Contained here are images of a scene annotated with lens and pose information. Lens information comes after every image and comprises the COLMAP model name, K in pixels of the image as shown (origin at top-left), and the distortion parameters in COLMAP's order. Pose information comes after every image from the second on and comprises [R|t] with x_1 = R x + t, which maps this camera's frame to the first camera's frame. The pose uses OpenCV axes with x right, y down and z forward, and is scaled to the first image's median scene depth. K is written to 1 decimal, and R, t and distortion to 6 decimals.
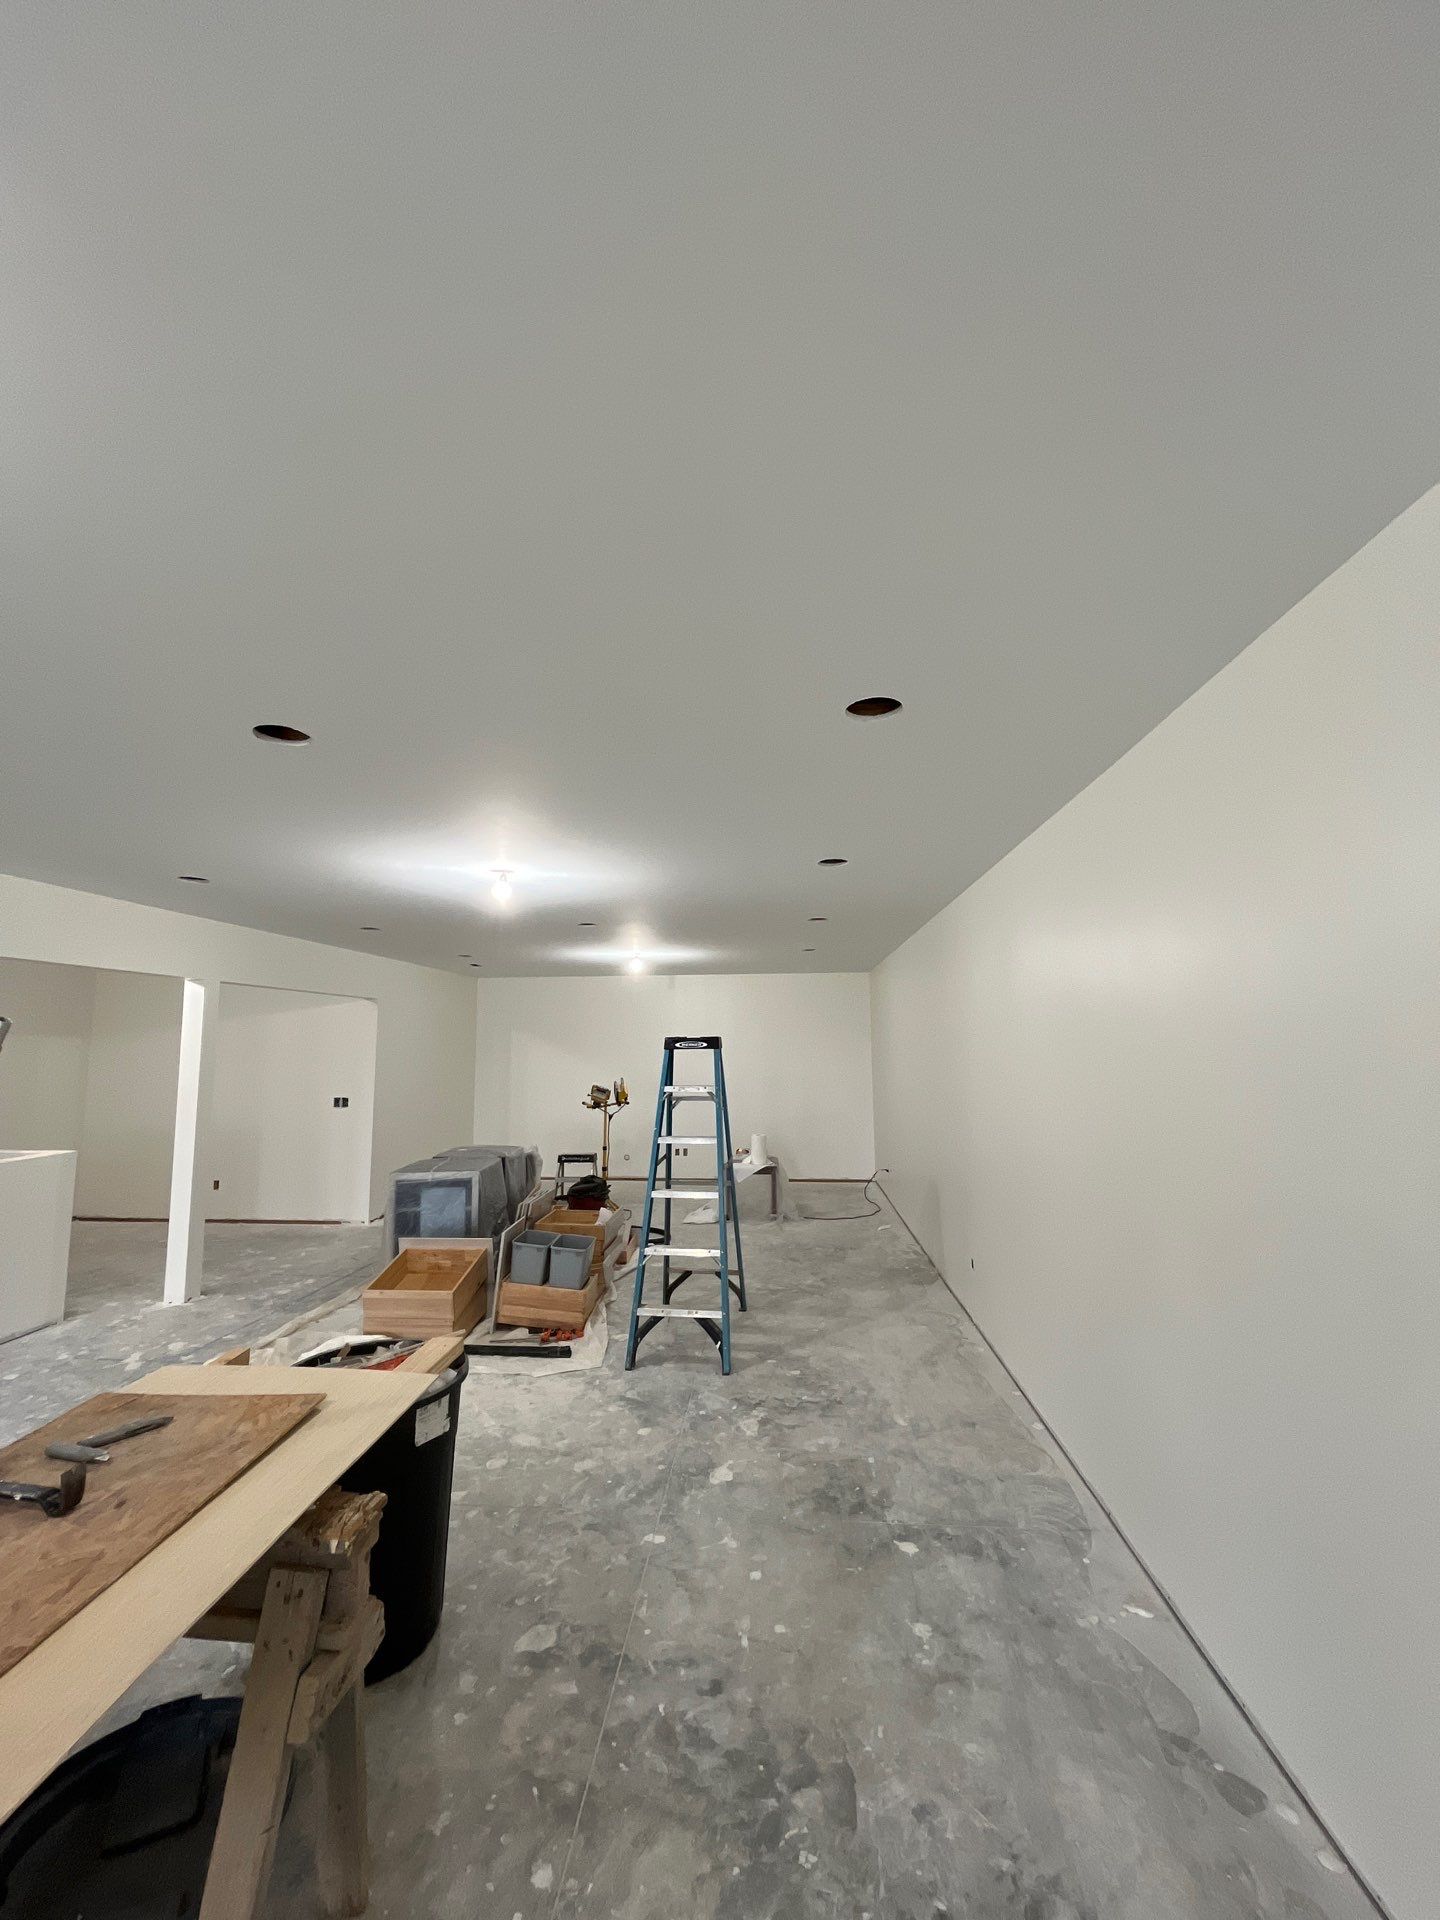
lens RADIAL K [[781.1, 0, 719.0], [0, 781.1, 957.3], [0, 0, 1]] dist [-0.004416, 0.000405]
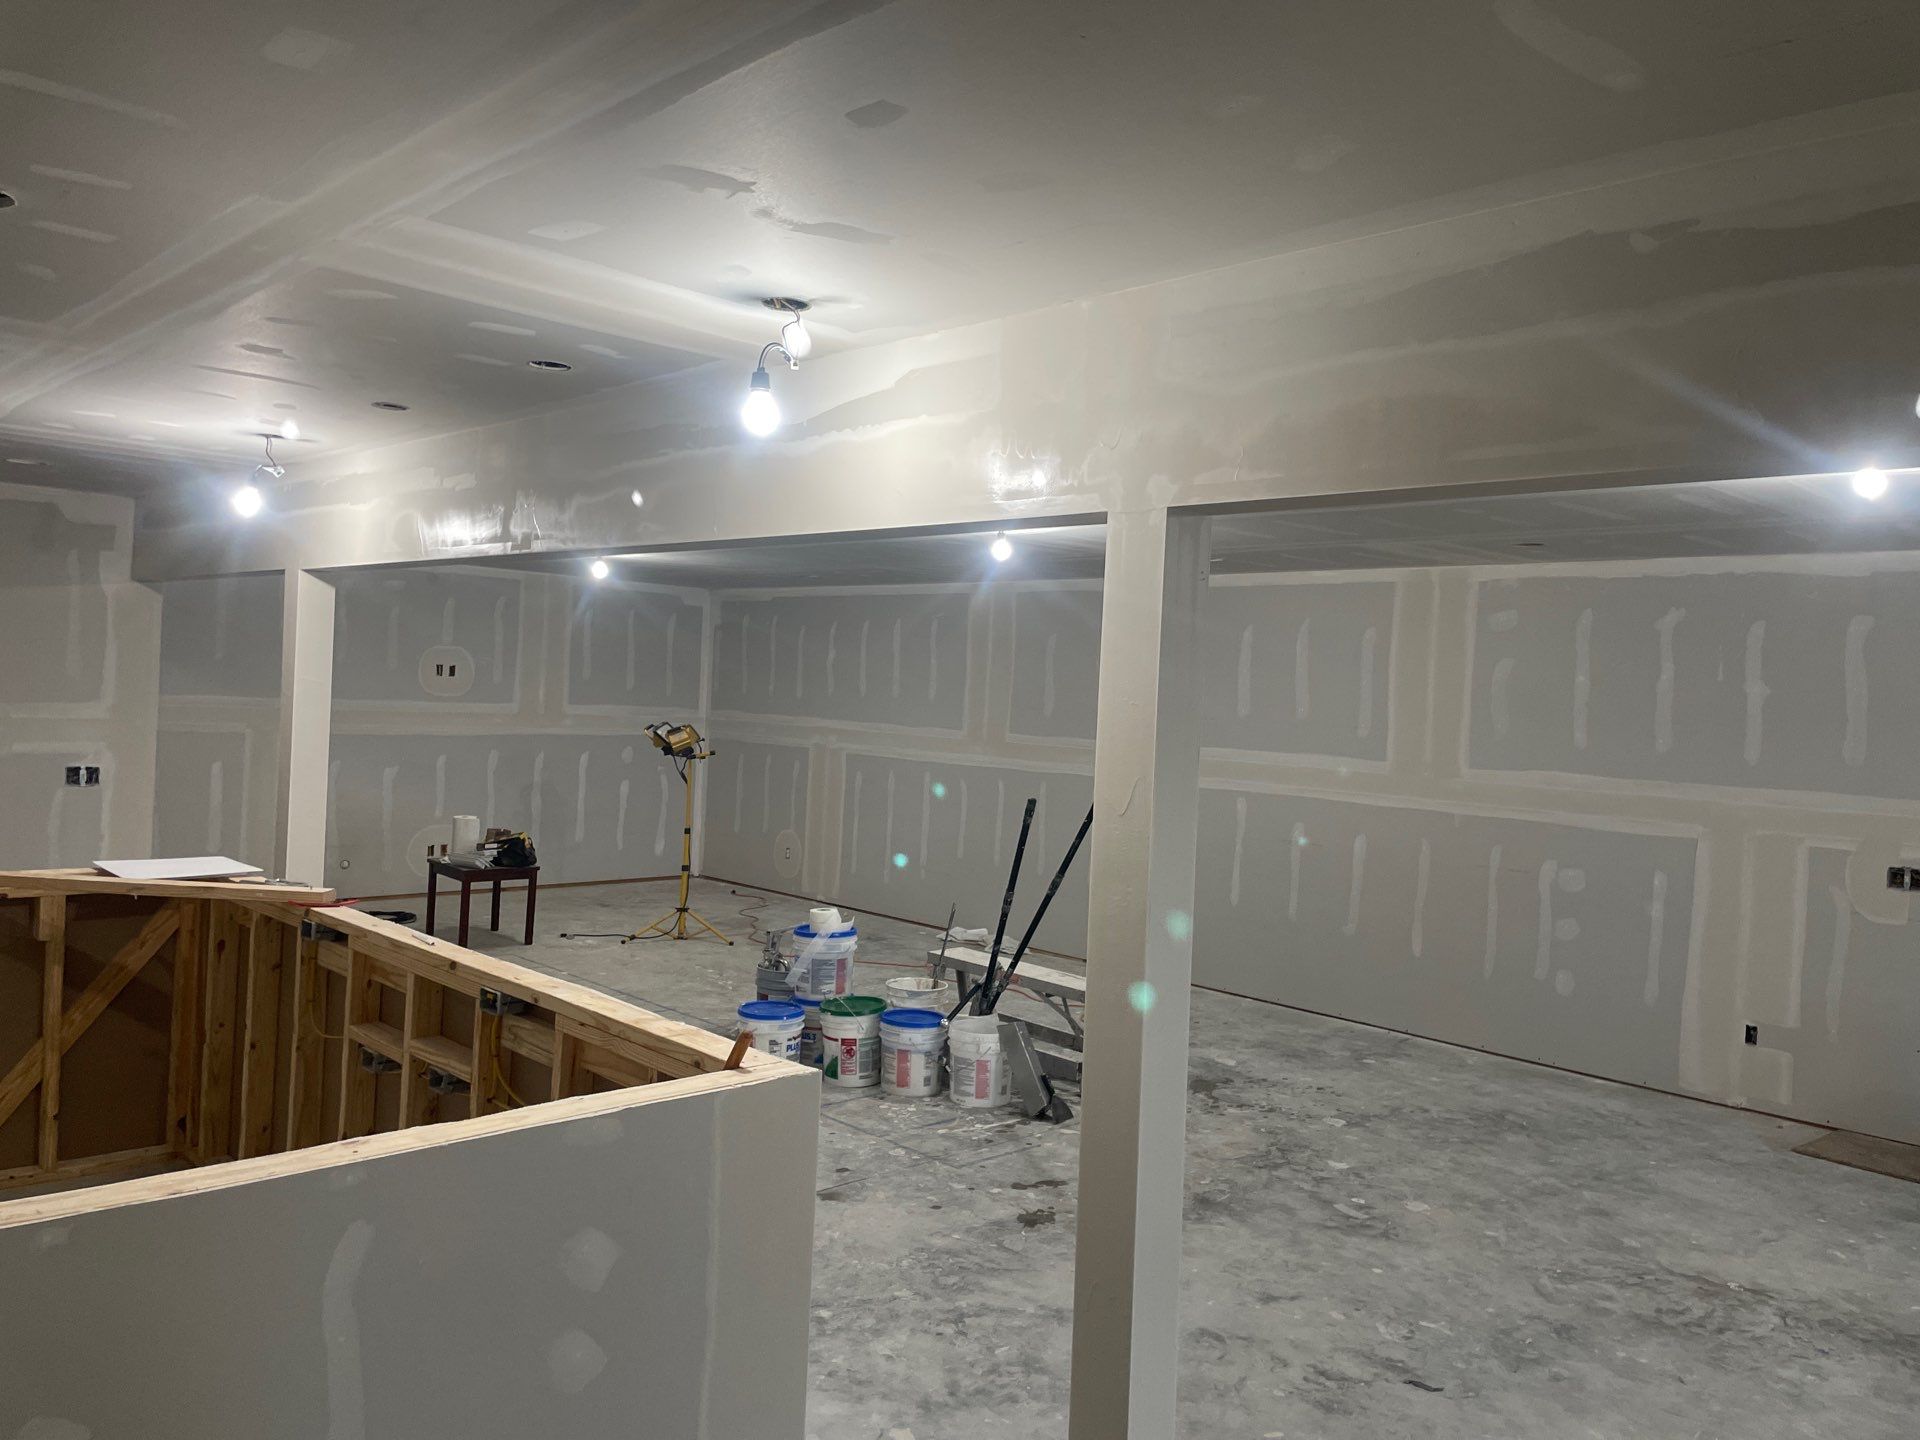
lens RADIAL K [[1452.3, 0, 953.3], [0, 1452.3, 682.6], [0, 0, 1]] dist [0.100510, -0.135660]
pose [[0.661567, 0.037022, 0.748971, -1.264867], [-0.134567, 0.988429, 0.070004, -0.031753], [-0.737713, -0.147099, 0.658894, -0.093807]]
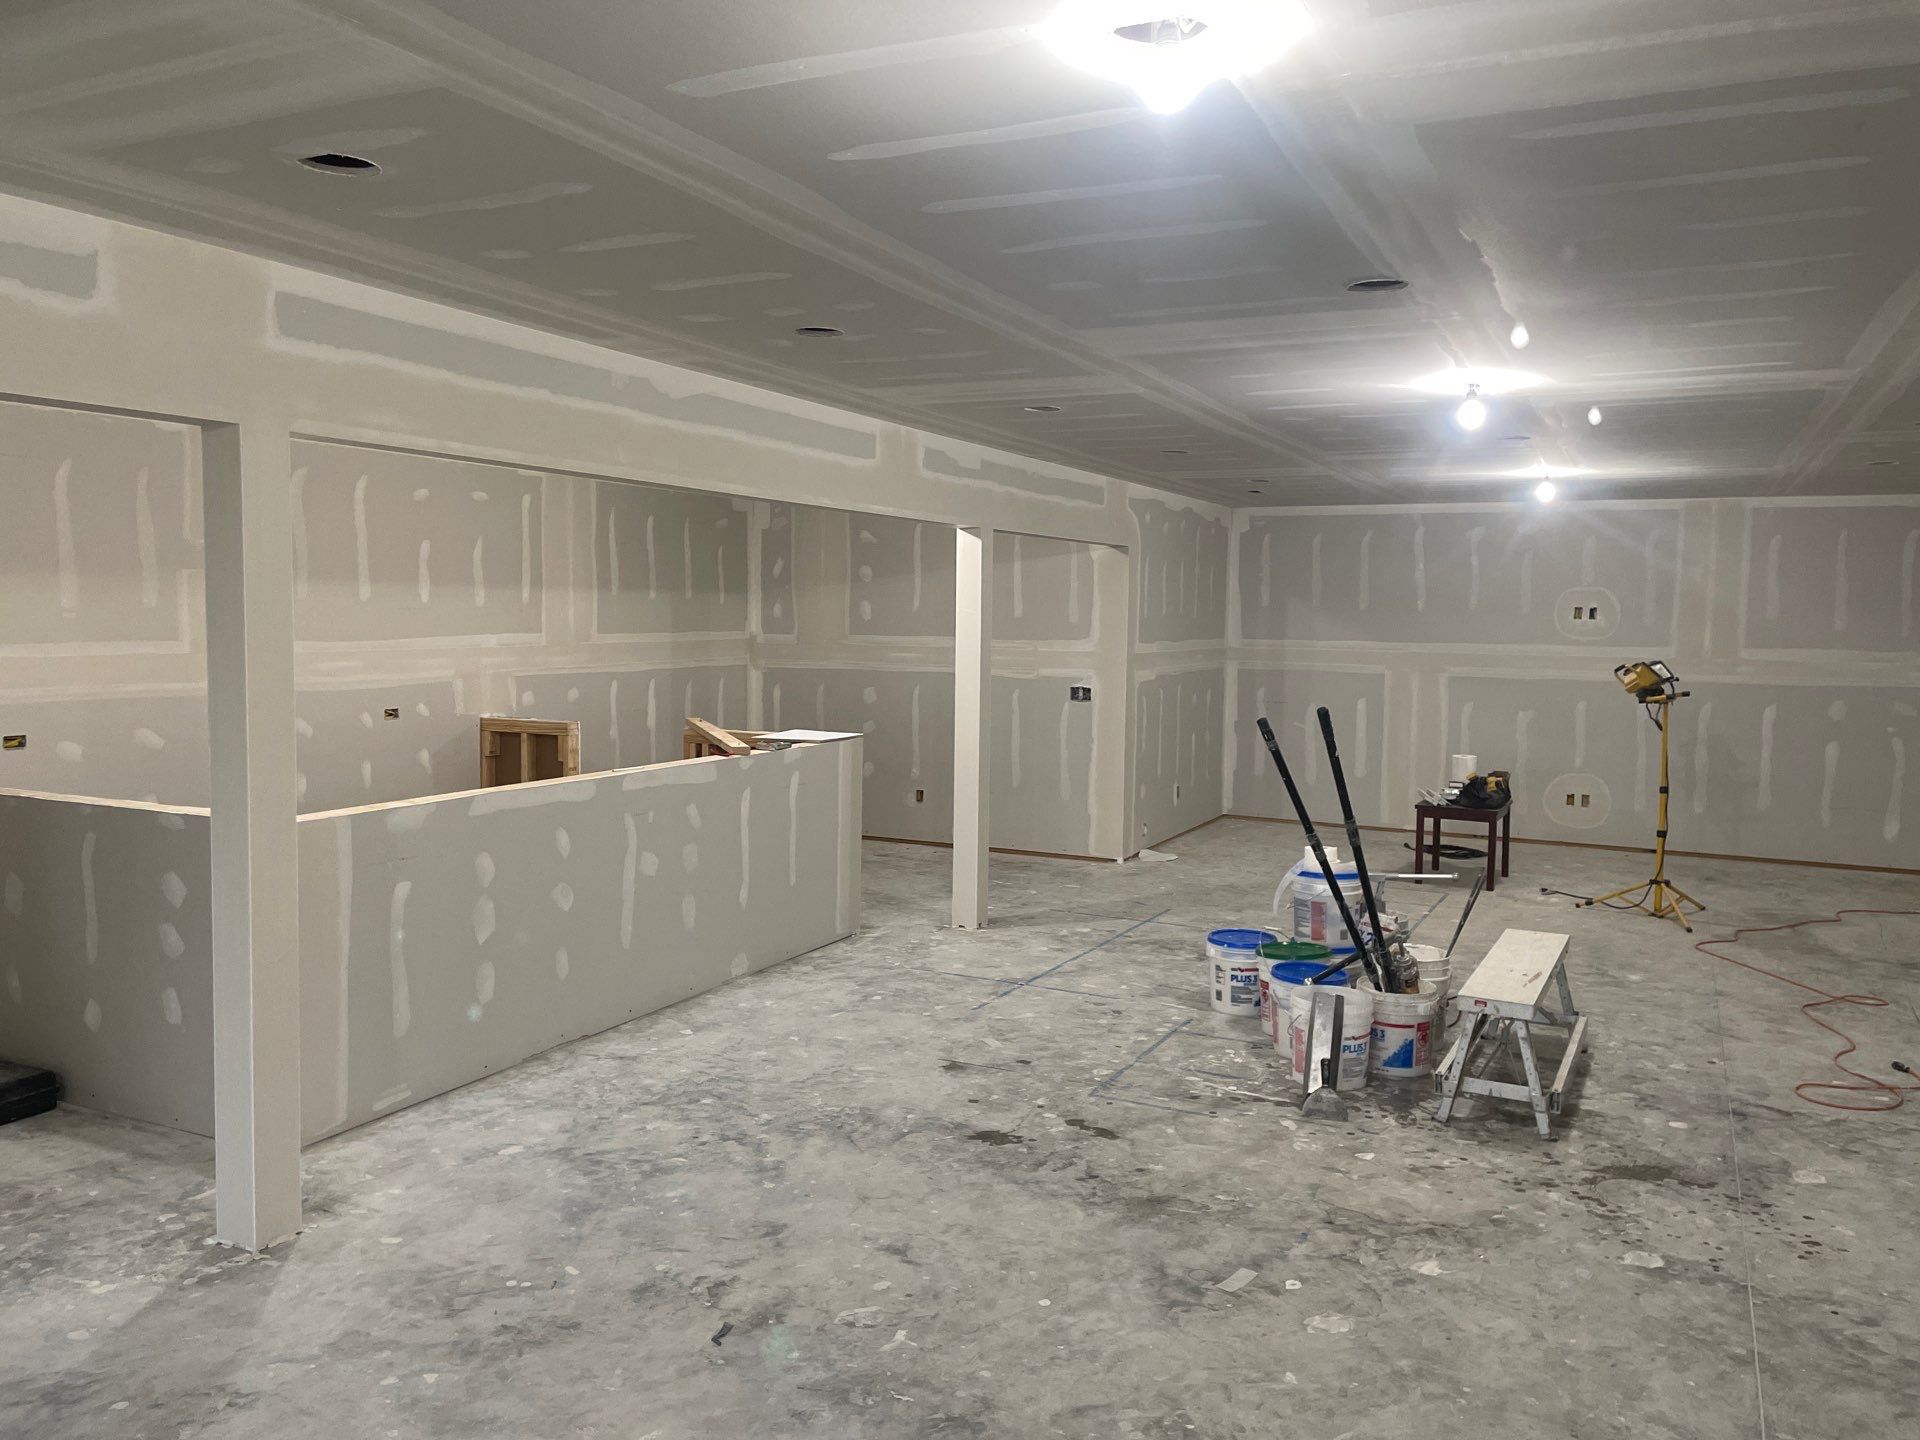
lens RADIAL K [[1449.9, 0, 978.0], [0, 1449.9, 701.7], [0, 0, 1]] dist [0.104154, -0.132656]
pose [[0.935412, 0.040474, -0.351236, -0.167293], [0.022293, 0.984697, 0.172841, -0.053249], [0.352857, -0.169508, 0.920195, -0.359492]]
